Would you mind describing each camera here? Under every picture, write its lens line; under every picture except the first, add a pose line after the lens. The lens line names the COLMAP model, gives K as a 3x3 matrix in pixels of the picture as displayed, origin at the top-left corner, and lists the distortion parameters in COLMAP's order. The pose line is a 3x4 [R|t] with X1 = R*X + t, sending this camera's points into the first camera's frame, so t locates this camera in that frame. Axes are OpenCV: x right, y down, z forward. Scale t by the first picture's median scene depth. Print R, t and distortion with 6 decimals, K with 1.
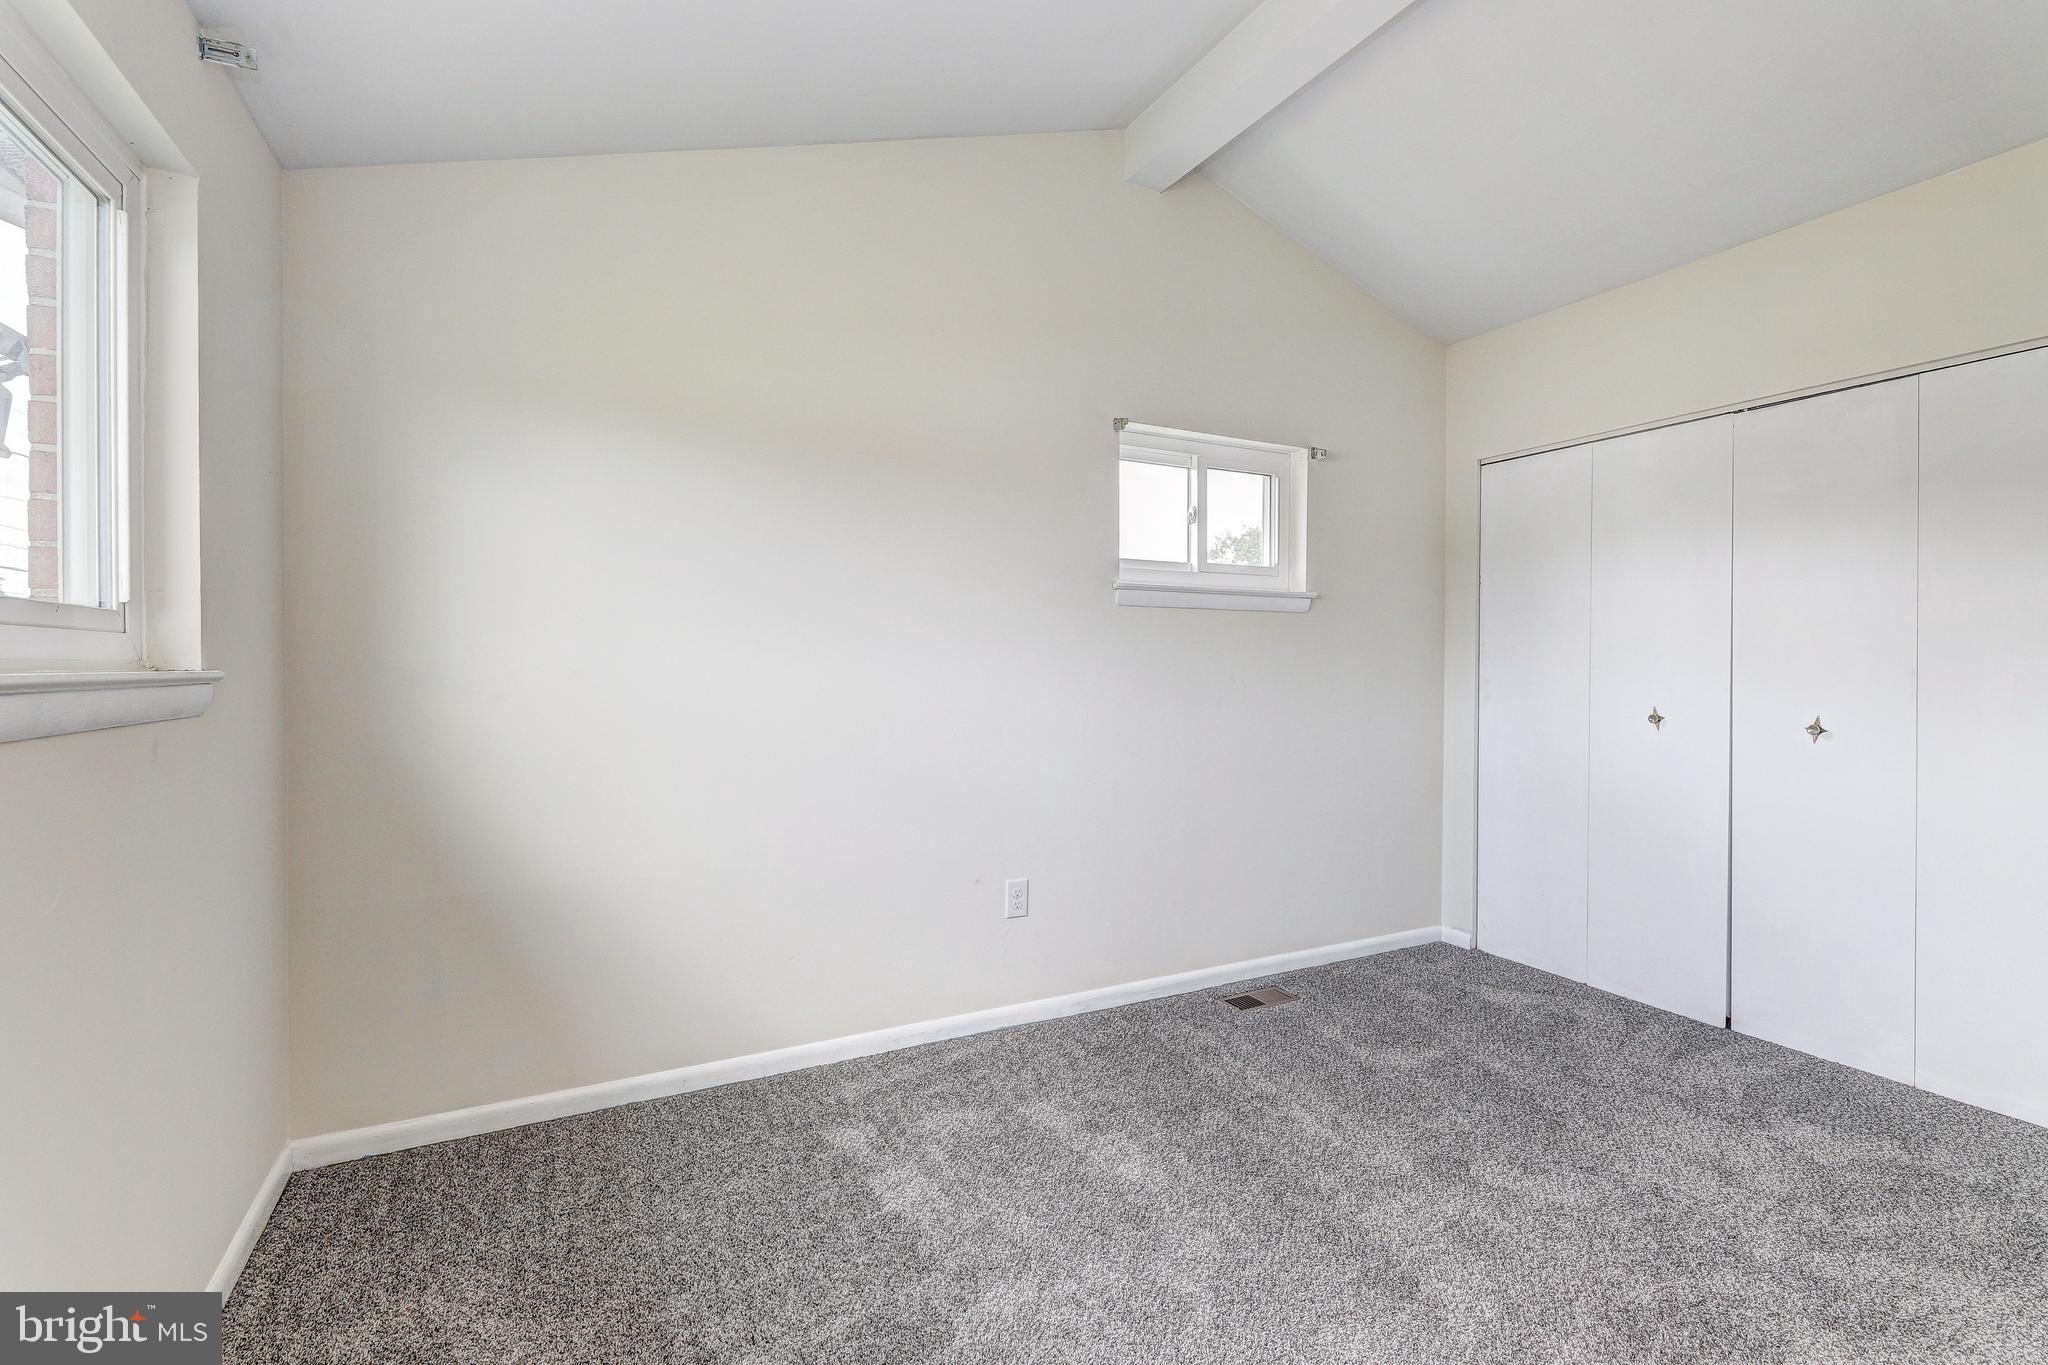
lens RADIAL K [[862.5, 0, 1024.0], [0, 862.5, 682.5], [0, 0, 1]] dist [-0.000400, -0.004047]
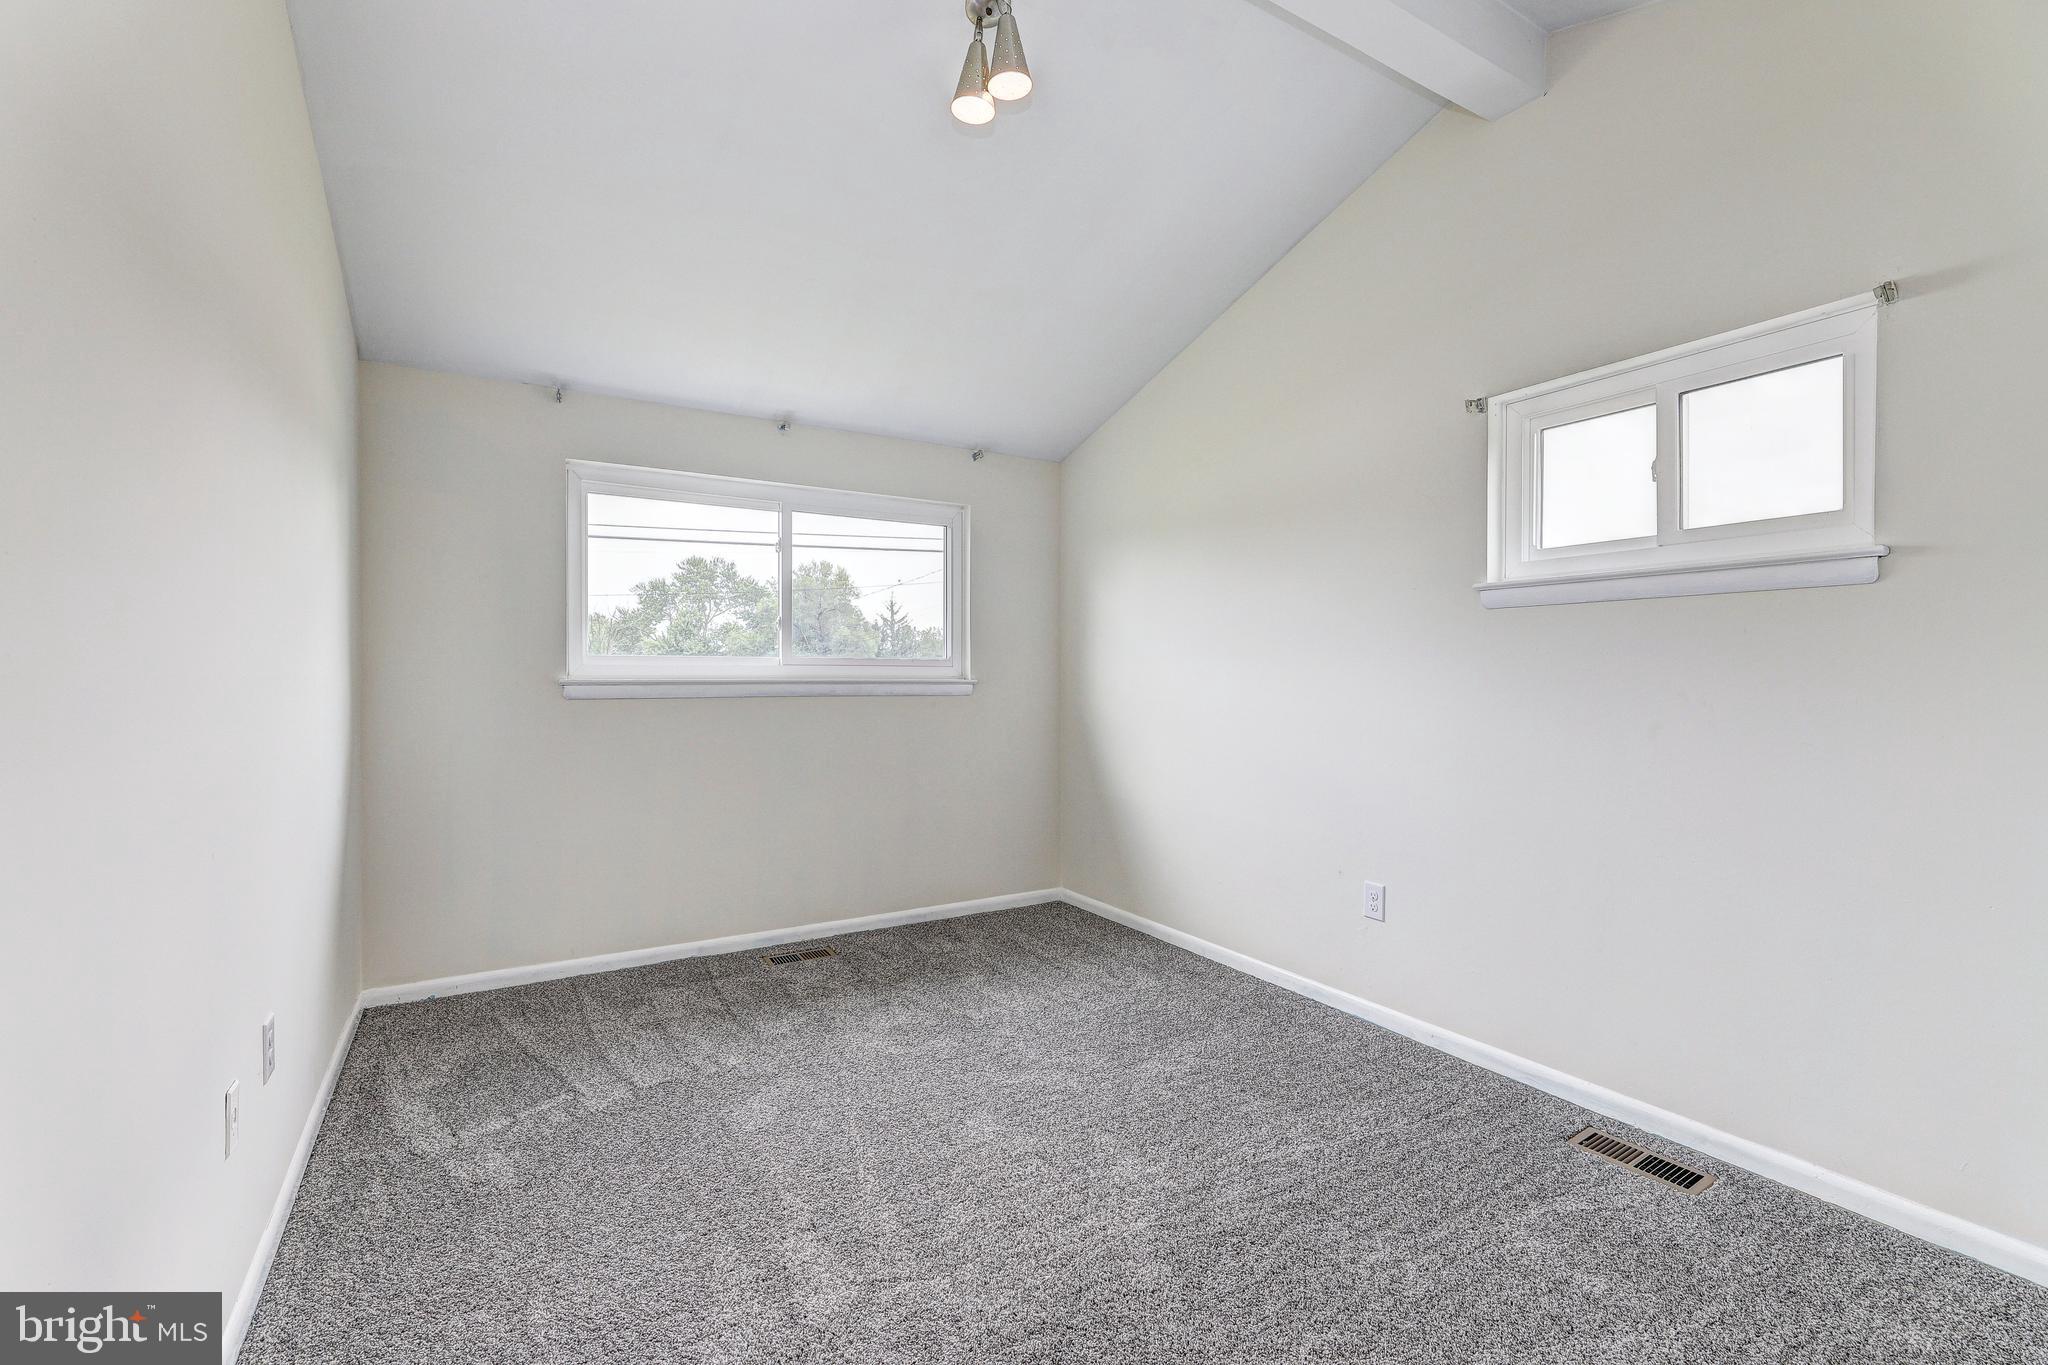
lens RADIAL K [[862.5, 0, 1024.0], [0, 862.5, 682.5], [0, 0, 1]] dist [-0.000400, -0.004047]
pose [[0.089688, 0.002989, -0.995965, 0.884980], [-0.012829, 0.999916, 0.001845, -0.010556], [0.995887, 0.012611, 0.089719, 0.425069]]
